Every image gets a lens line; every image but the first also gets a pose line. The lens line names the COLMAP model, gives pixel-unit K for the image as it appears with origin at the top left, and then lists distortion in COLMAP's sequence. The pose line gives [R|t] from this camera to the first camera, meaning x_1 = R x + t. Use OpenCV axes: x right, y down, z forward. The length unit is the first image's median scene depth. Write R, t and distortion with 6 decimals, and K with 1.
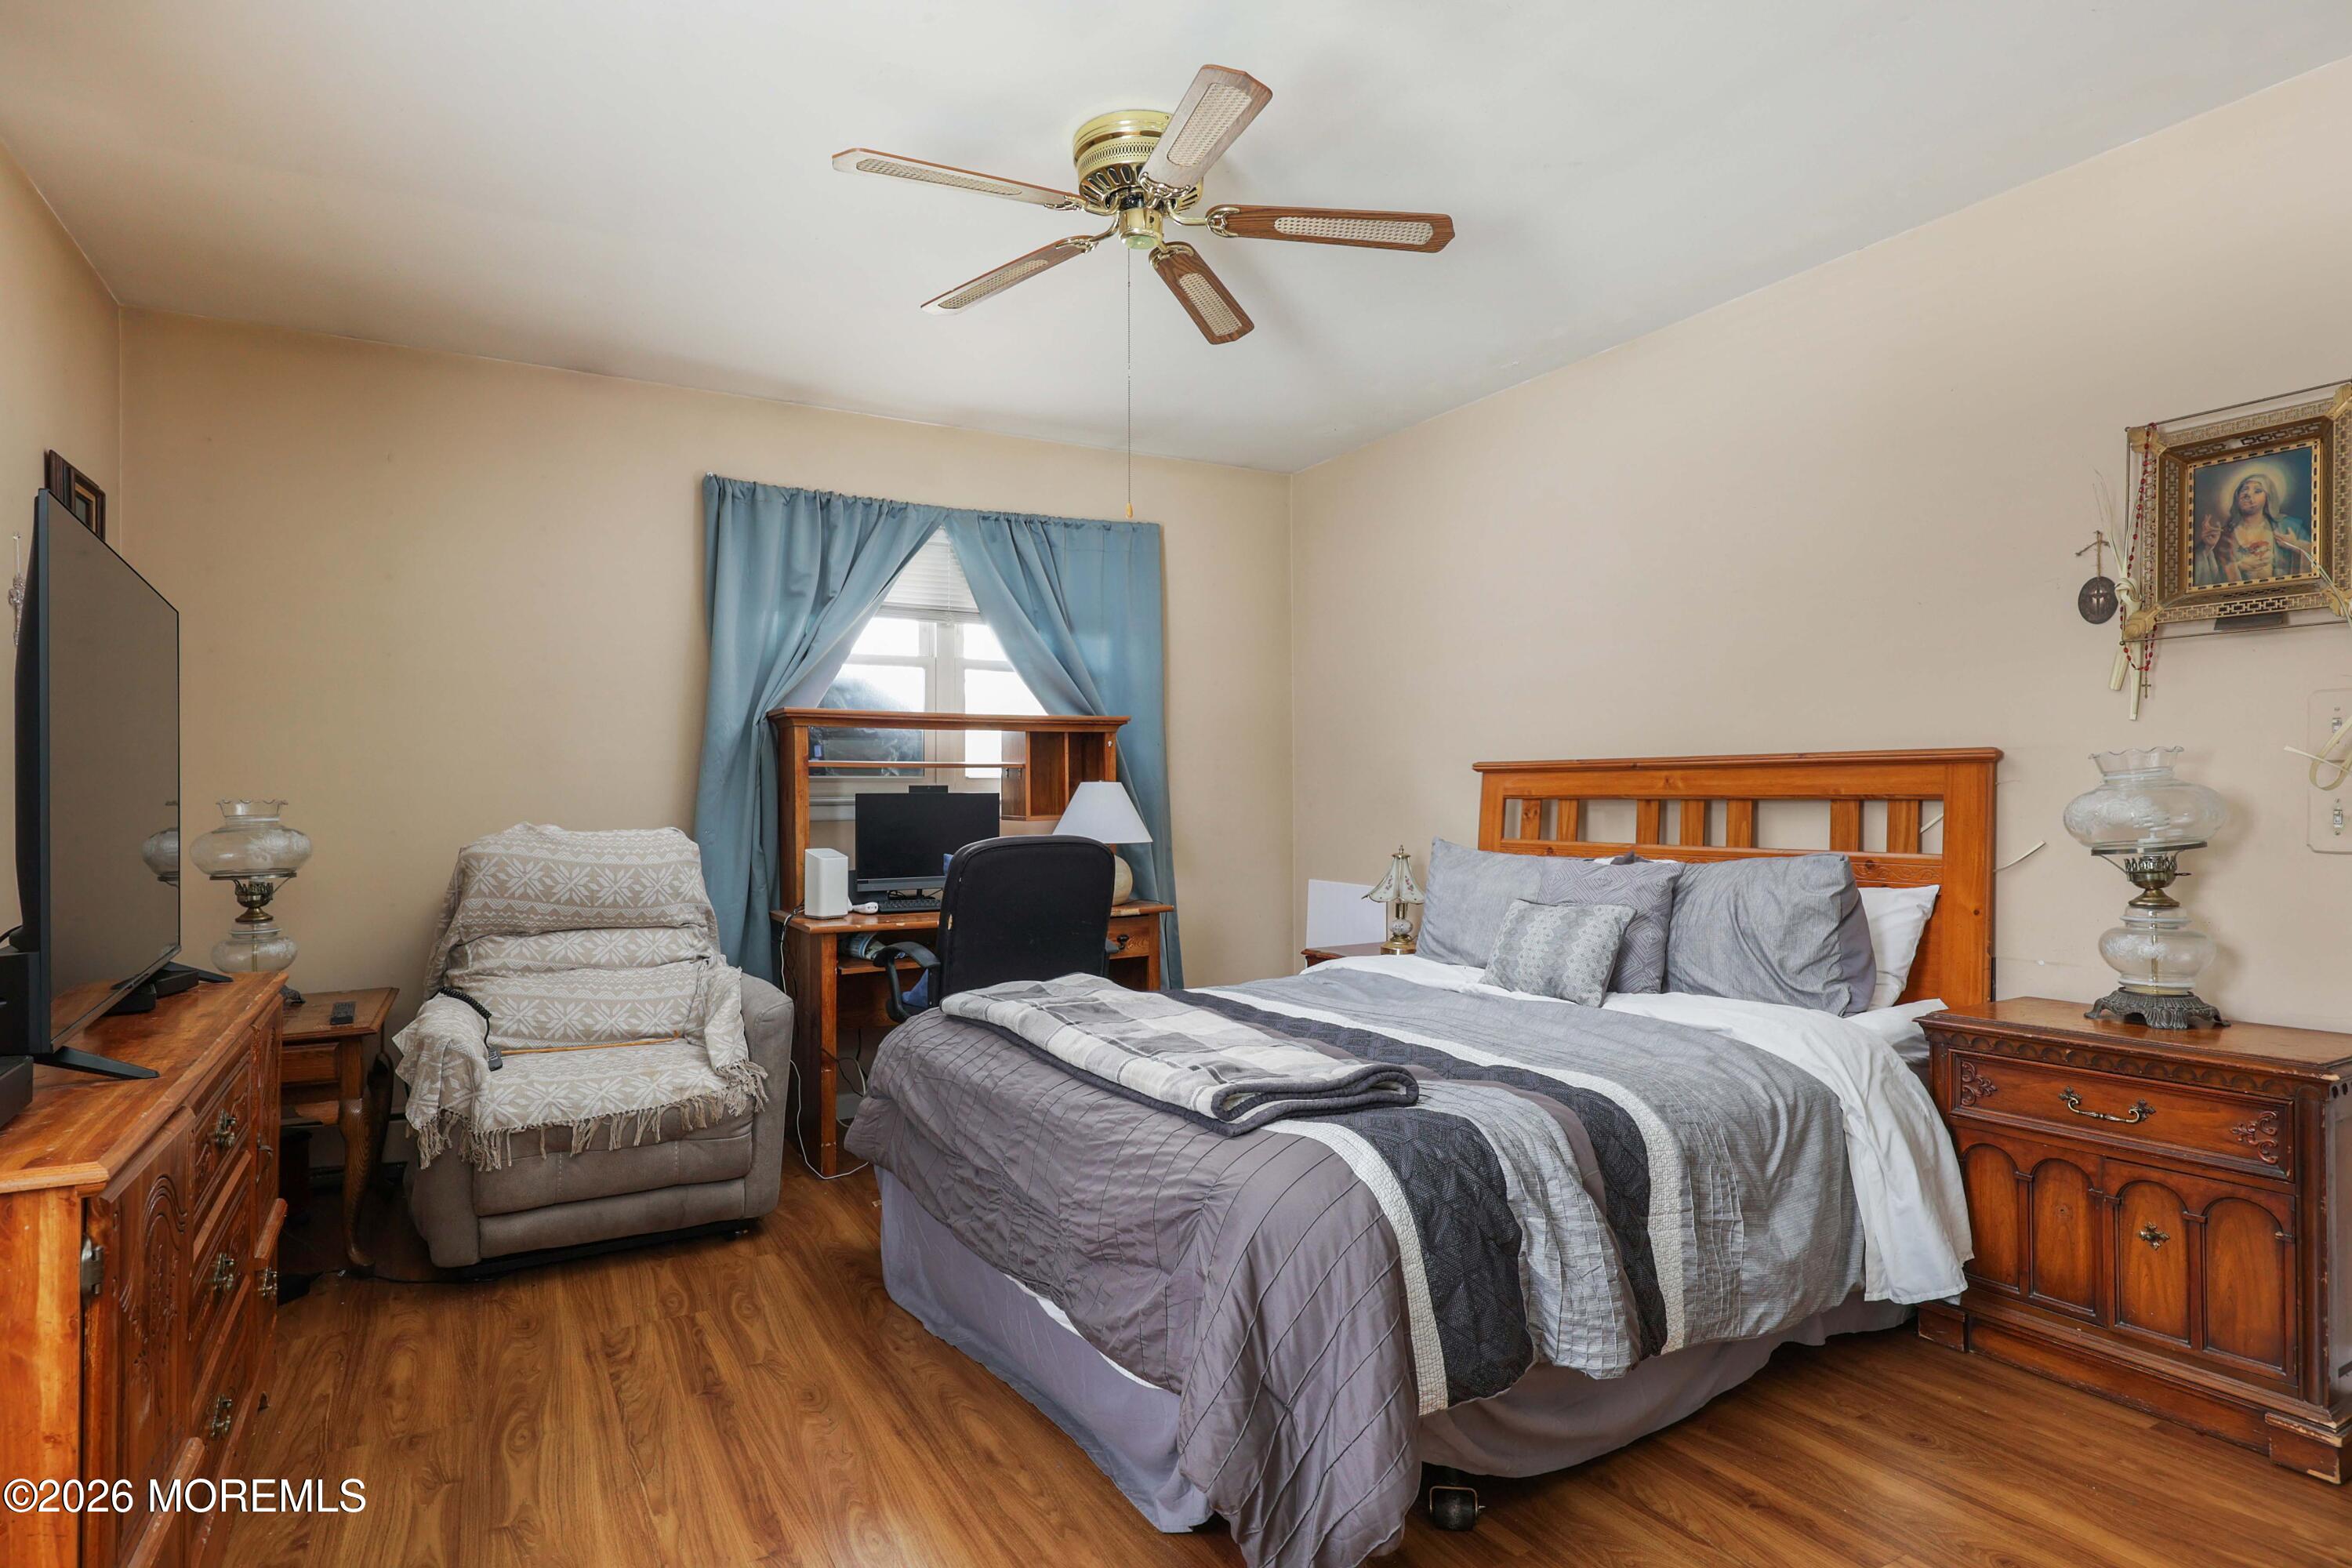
lens RADIAL K [[1276.9, 0, 1173.0], [0, 1276.9, 810.1], [0, 0, 1]] dist [-0.004376, 0.000529]
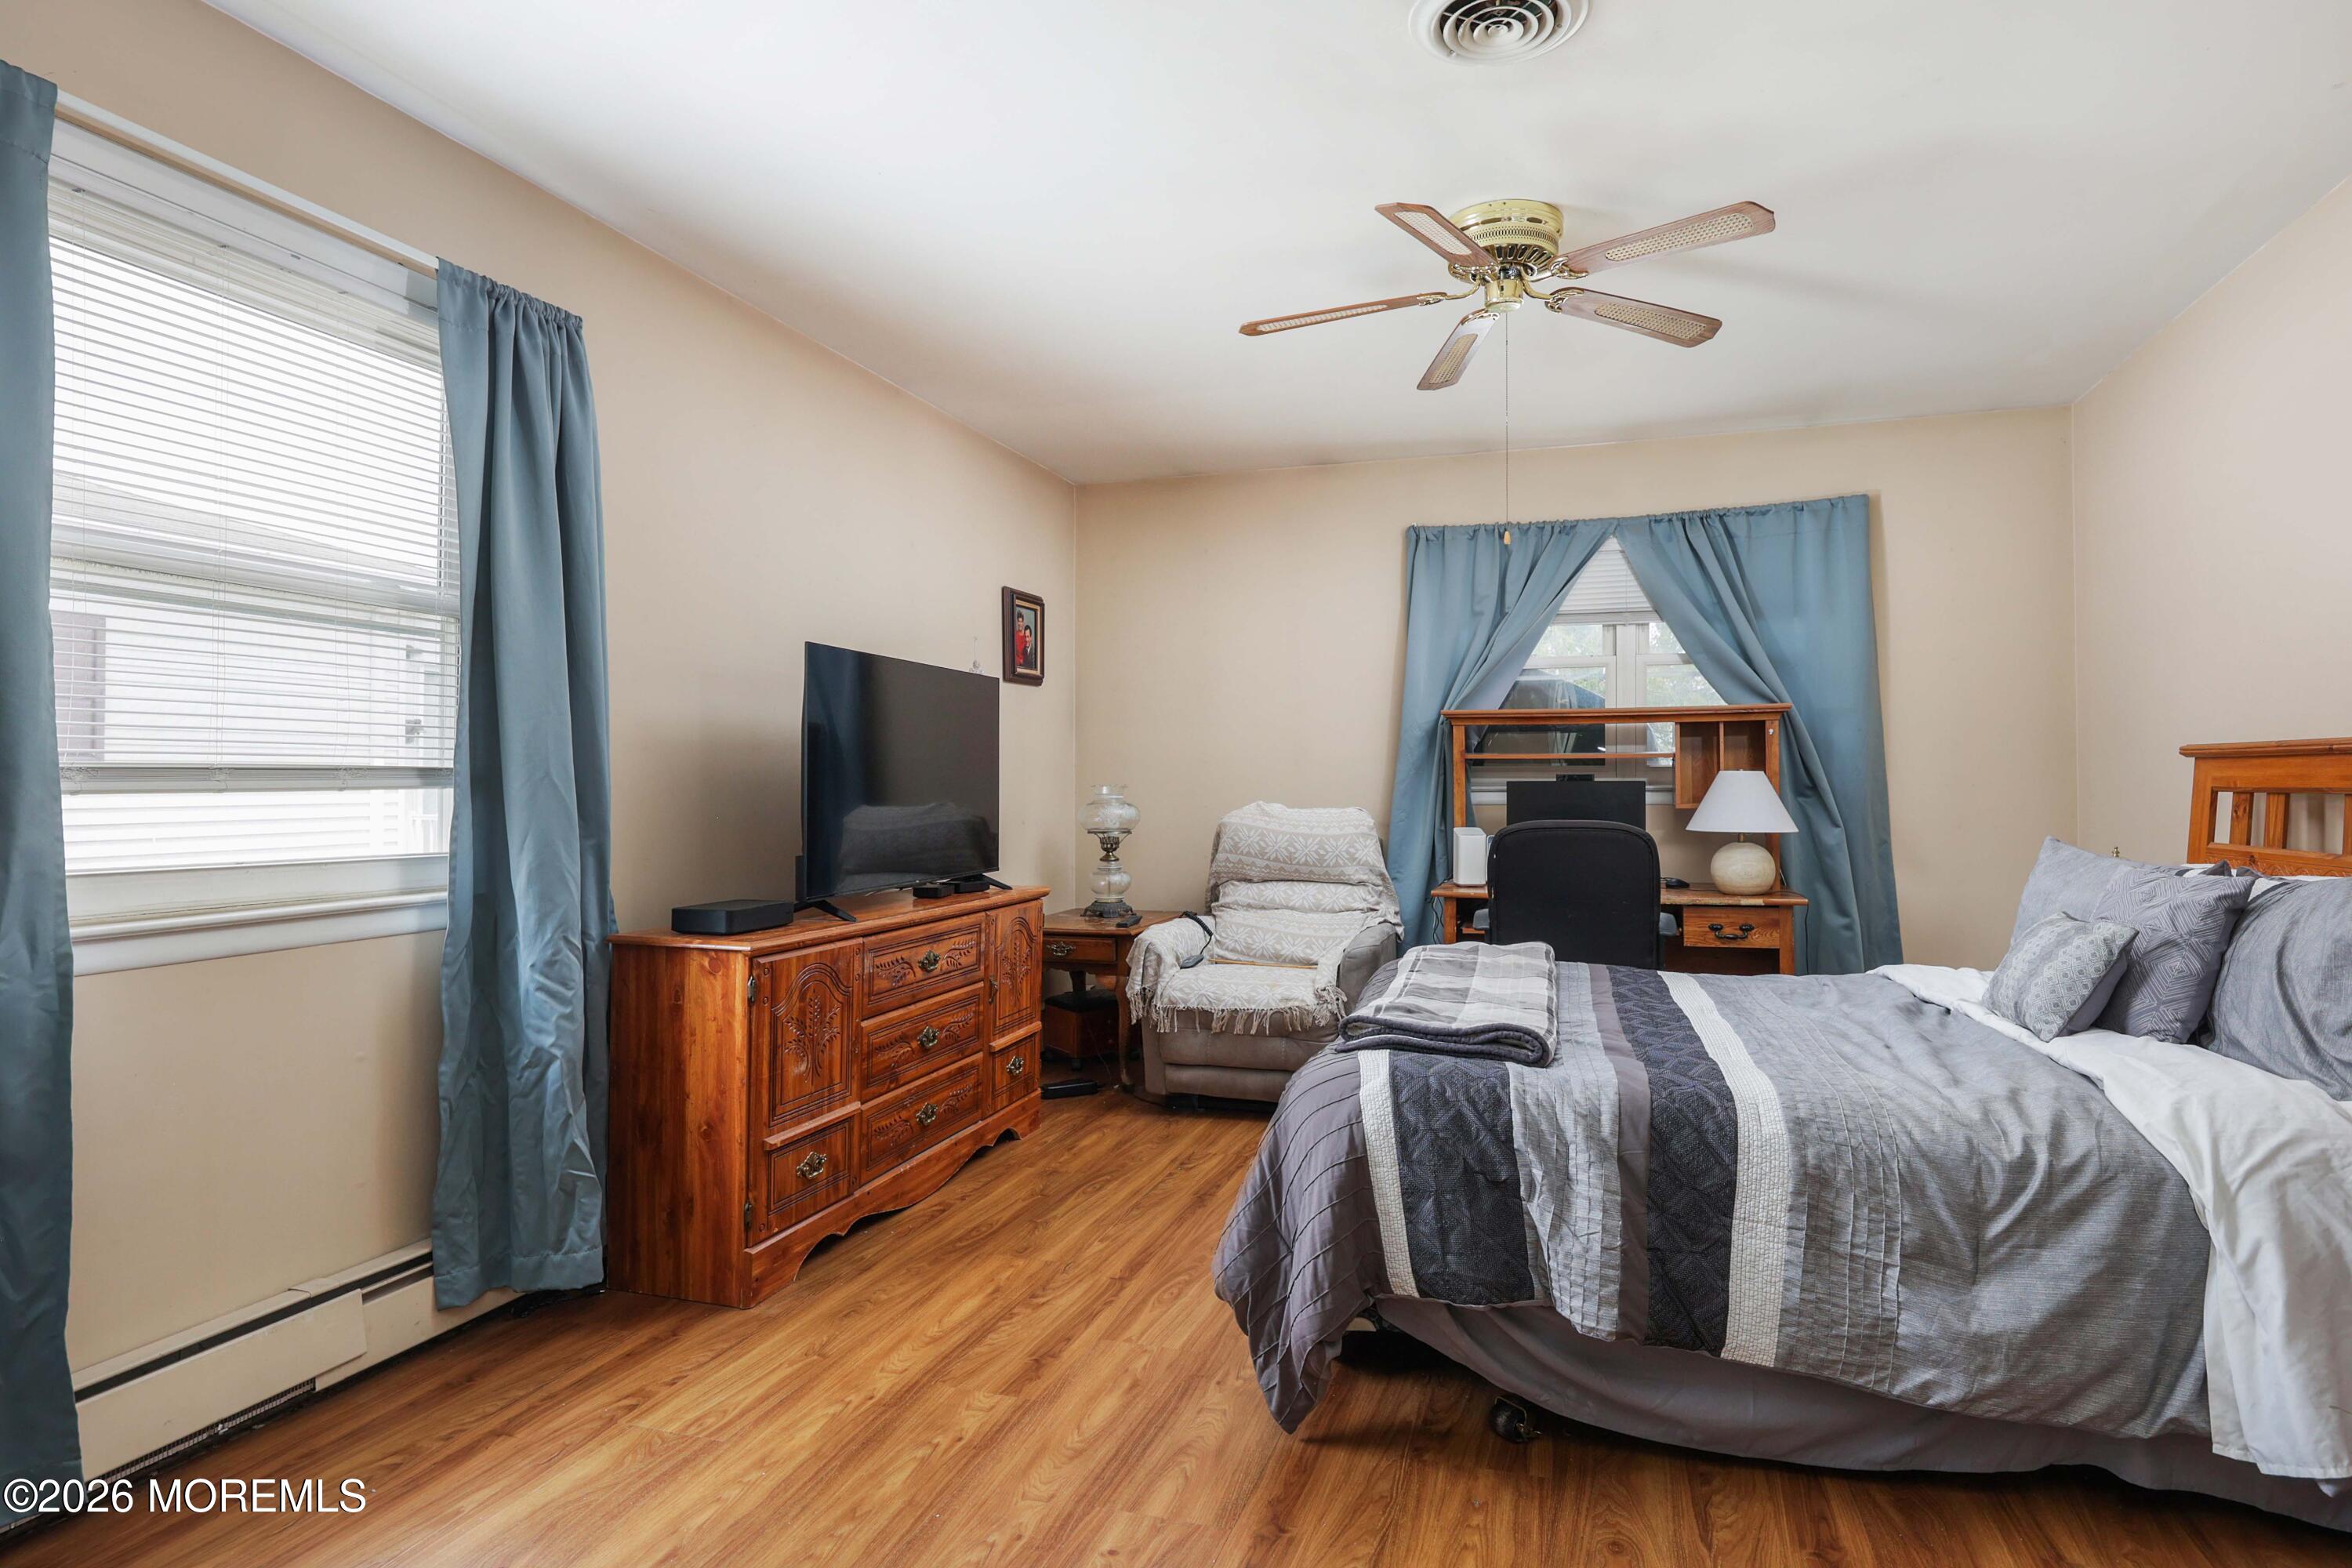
lens RADIAL K [[1256.8, 0, 1186.1], [0, 1256.8, 779.6], [0, 0, 1]] dist [-0.002955, -0.000639]
pose [[0.667178, 0.002902, -0.744892, 0.510516], [-0.011658, 0.999911, -0.006546, -0.004746], [0.744807, 0.013051, 0.667153, 0.024916]]
